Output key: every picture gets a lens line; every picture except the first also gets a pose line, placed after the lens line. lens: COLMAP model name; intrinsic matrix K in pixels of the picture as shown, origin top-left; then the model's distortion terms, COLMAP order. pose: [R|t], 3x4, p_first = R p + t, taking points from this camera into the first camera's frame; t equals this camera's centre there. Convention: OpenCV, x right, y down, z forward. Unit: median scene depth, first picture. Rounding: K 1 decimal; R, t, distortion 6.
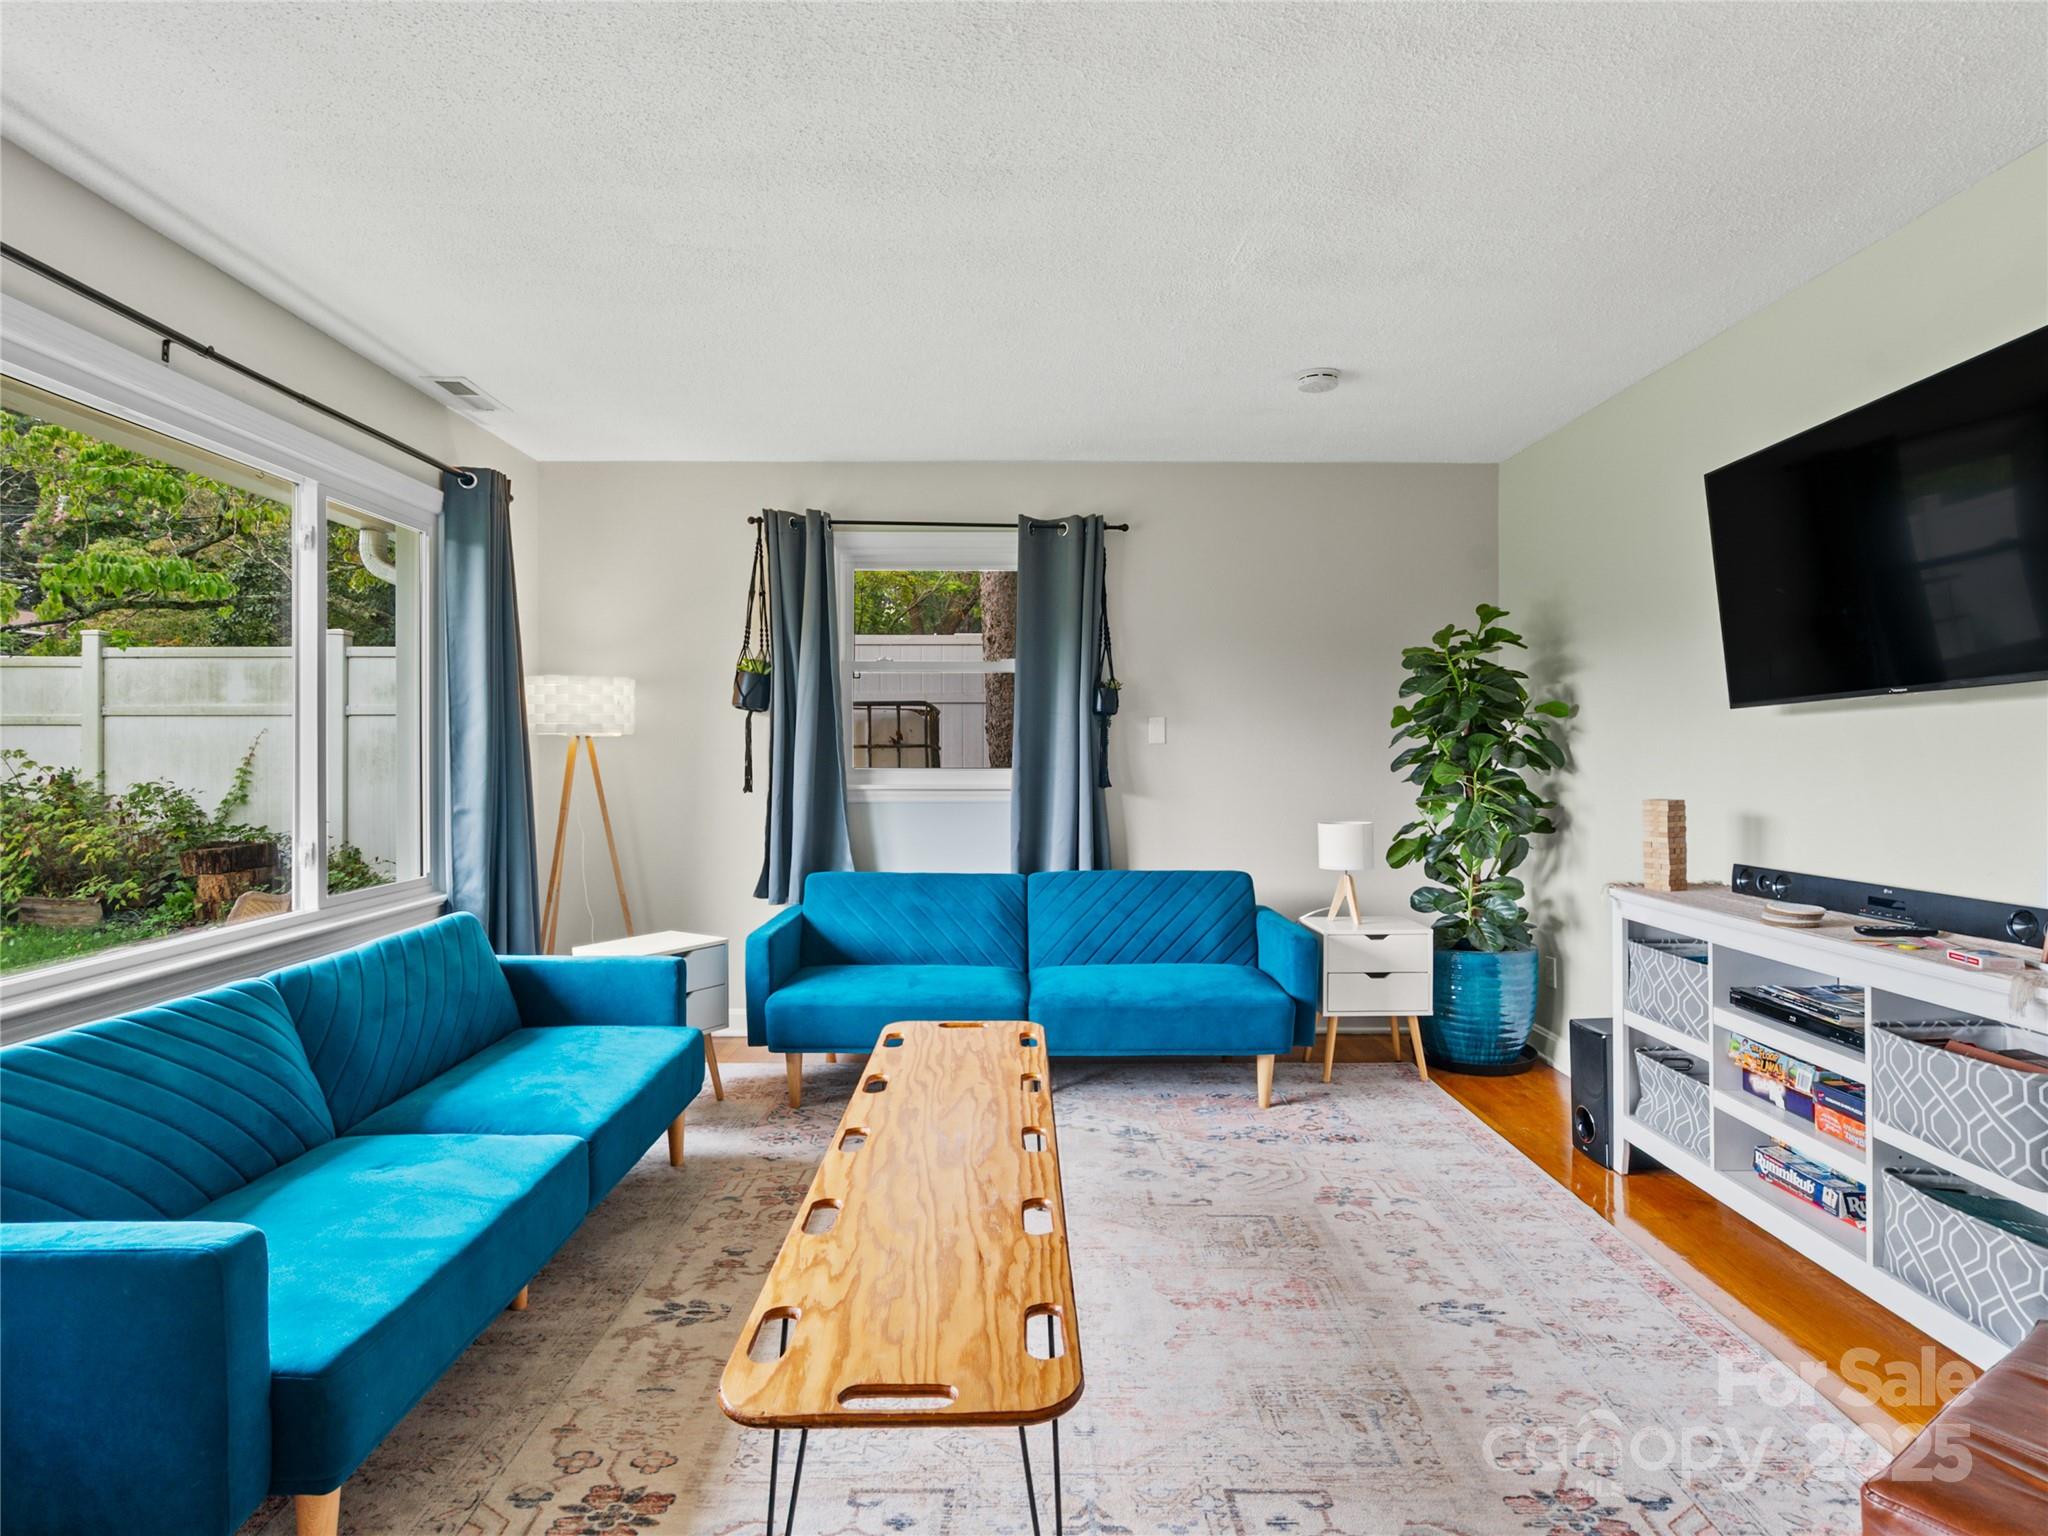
lens RADIAL K [[1068.7, 0, 993.7], [0, 1068.7, 753.2], [0, 0, 1]] dist [-0.008024, 0.000249]
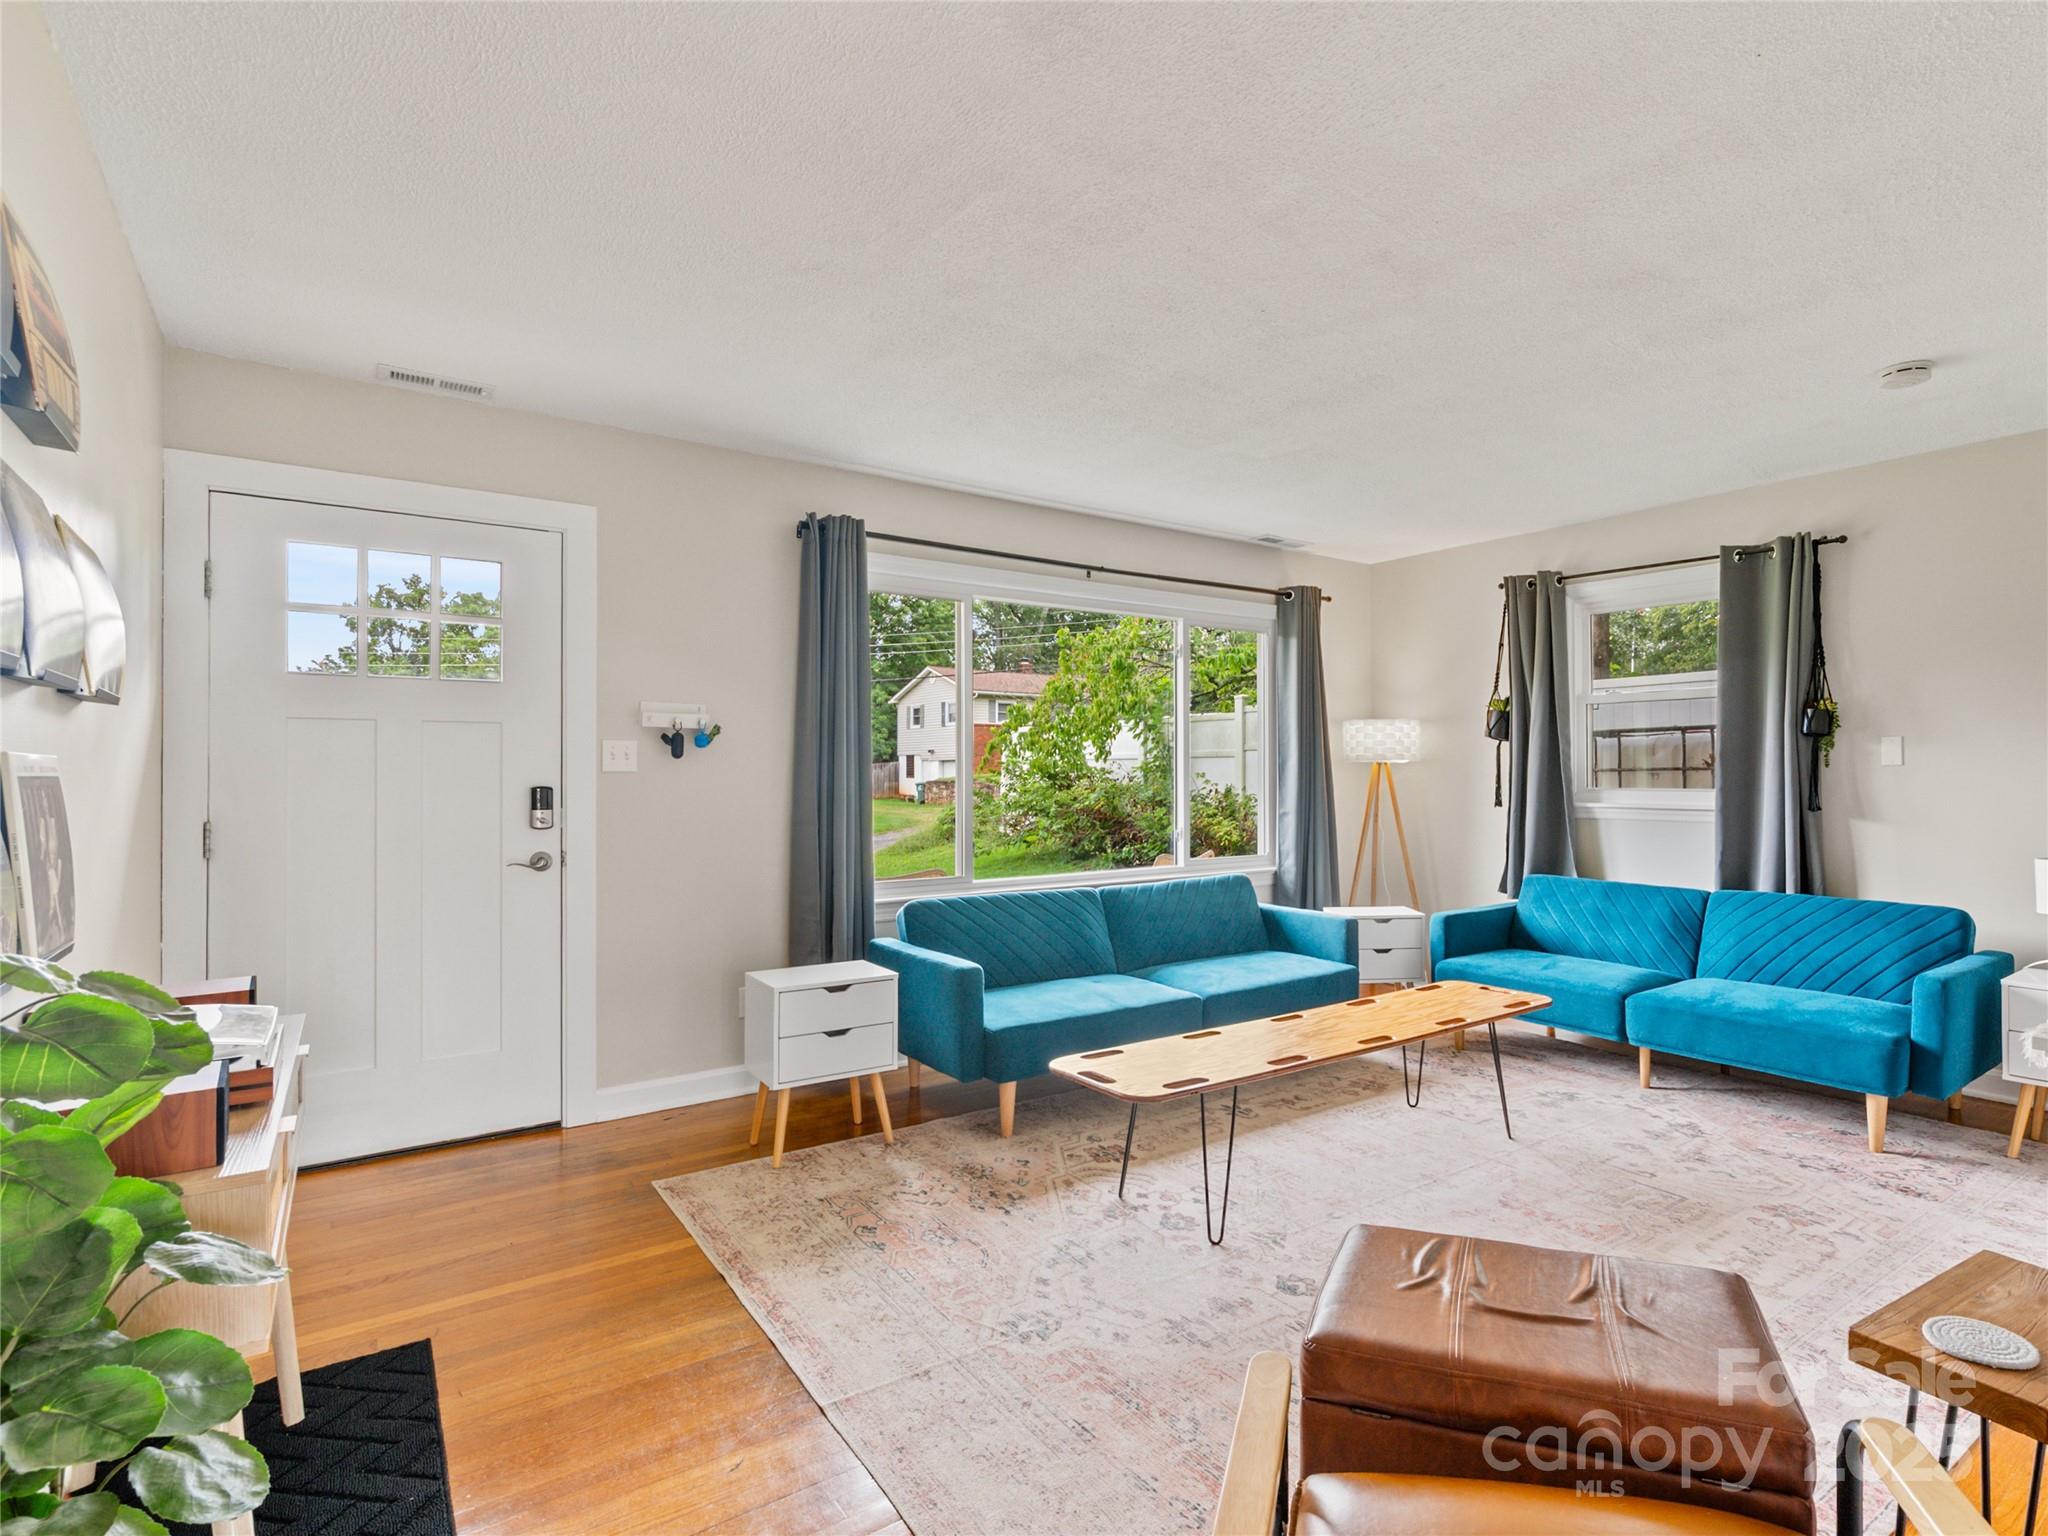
lens RADIAL K [[1013.3, 0, 1130.2], [0, 1013.3, 770.9], [0, 0, 1]] dist [-0.001550, 0.000392]
pose [[0.613065, -0.003078, -0.790026, 0.522191], [0.000542, 0.999994, -0.003476, -0.001637], [0.790032, 0.001703, 0.613063, -0.065126]]
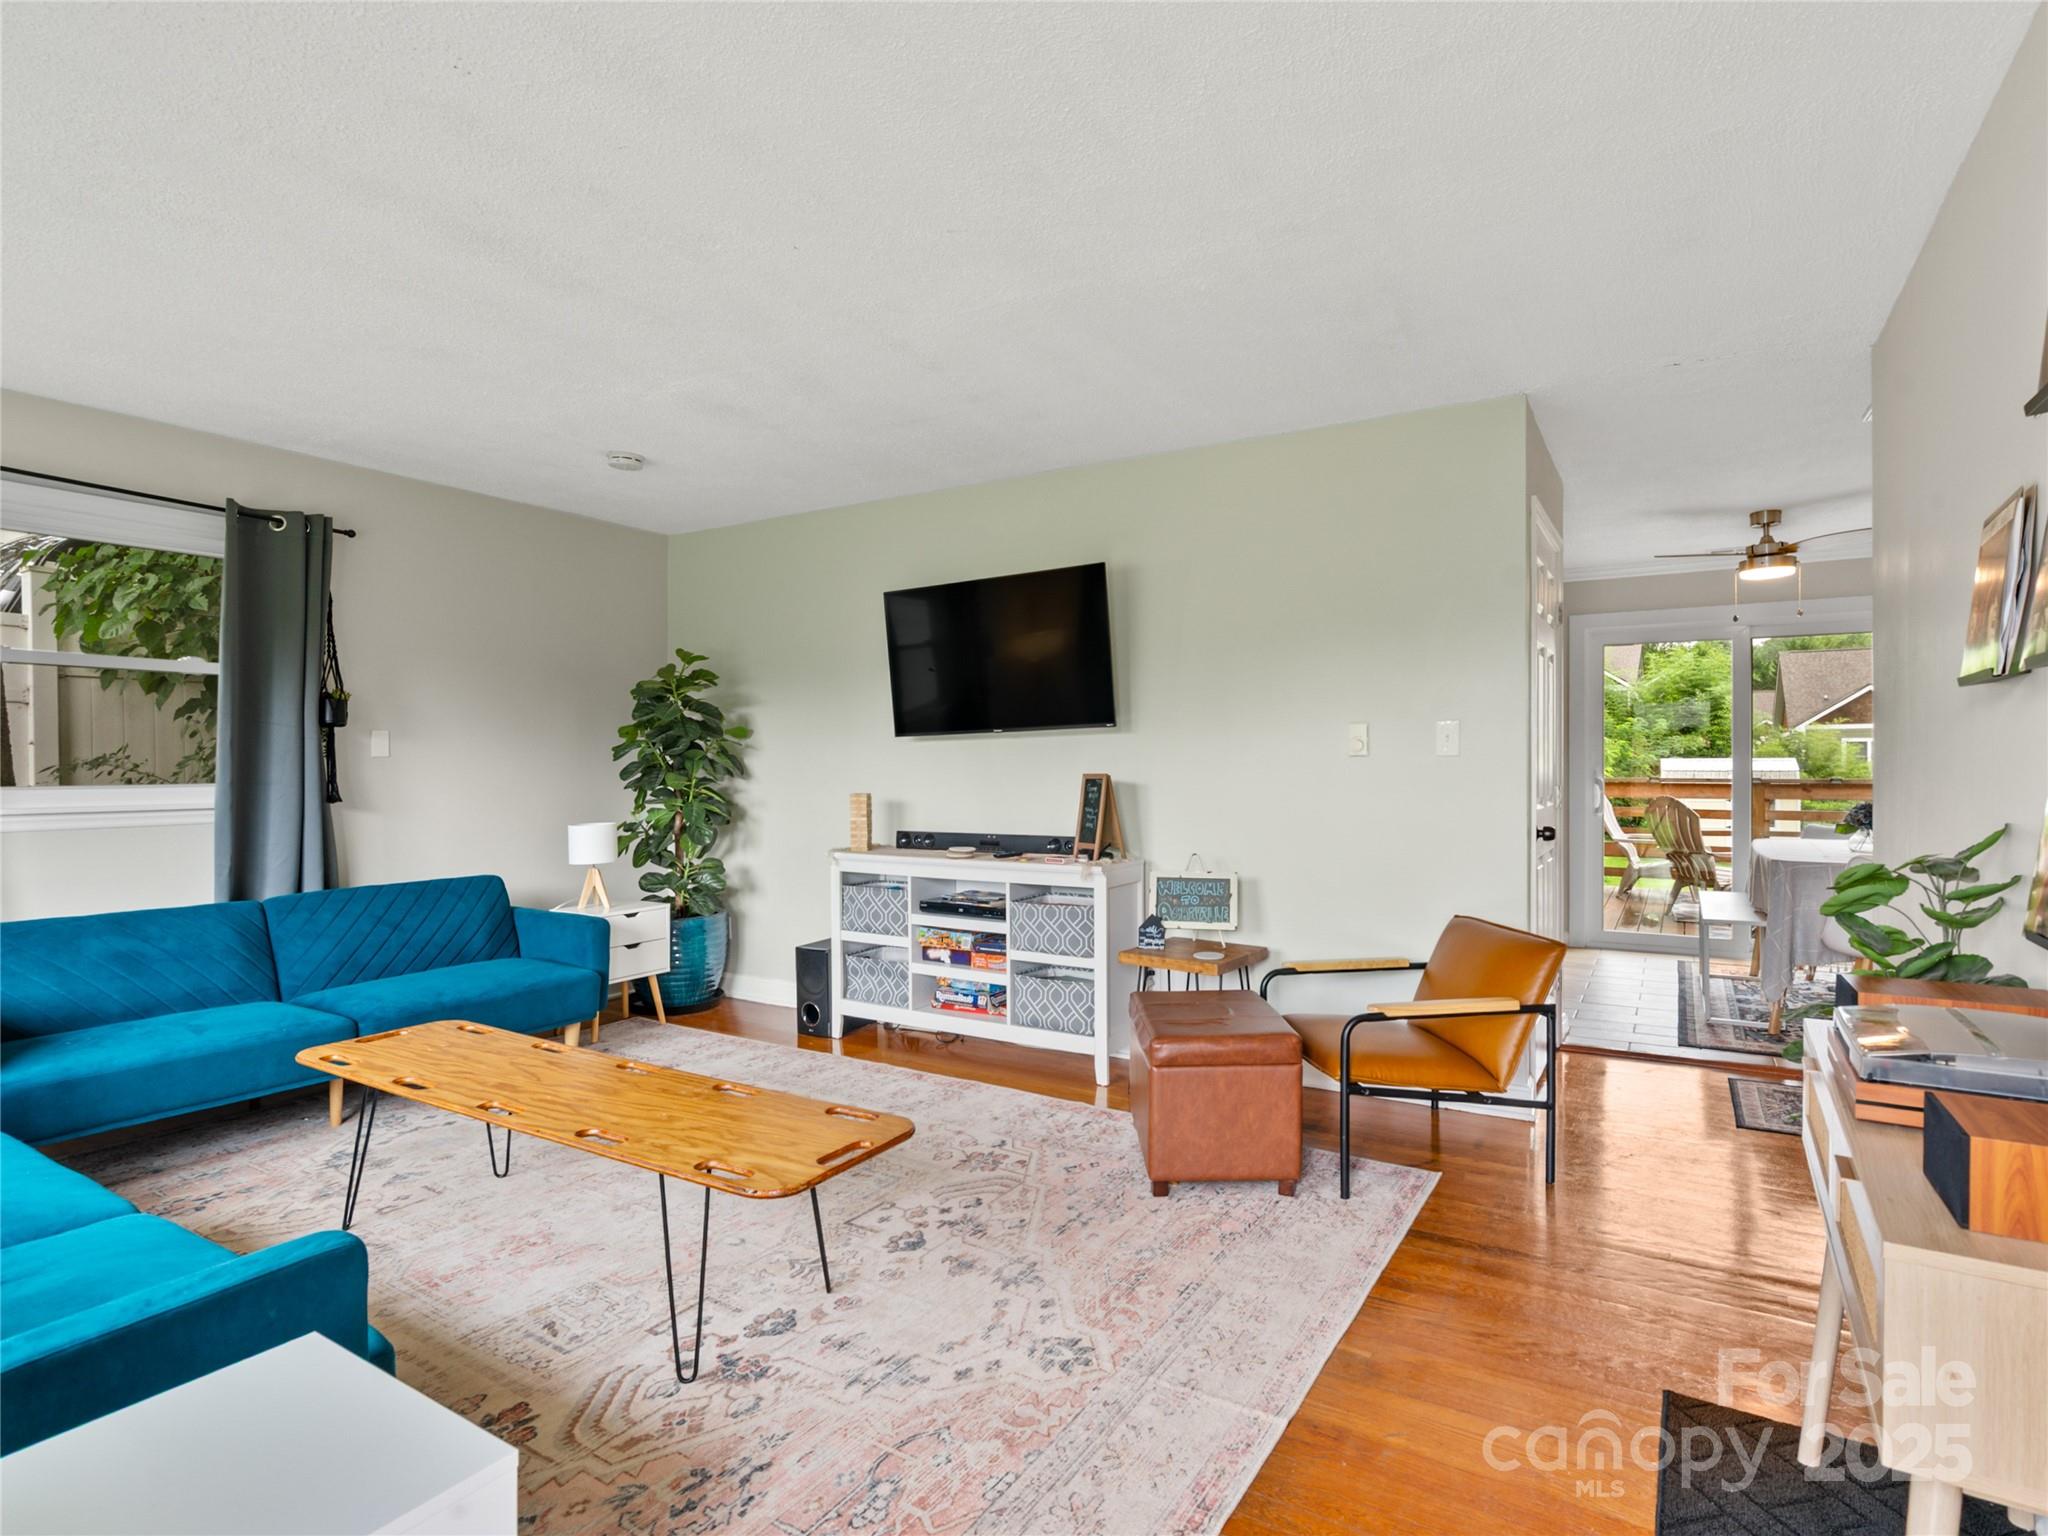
lens RADIAL K [[1079.1, 0, 1029.3], [0, 1079.1, 776.6], [0, 0, 1]] dist [-0.004810, 0.001312]
pose [[0.526167, -0.012867, 0.850284, -0.449531], [0.004410, 0.999913, 0.012402, -0.000321], [-0.850370, -0.002776, 0.526178, -0.040987]]
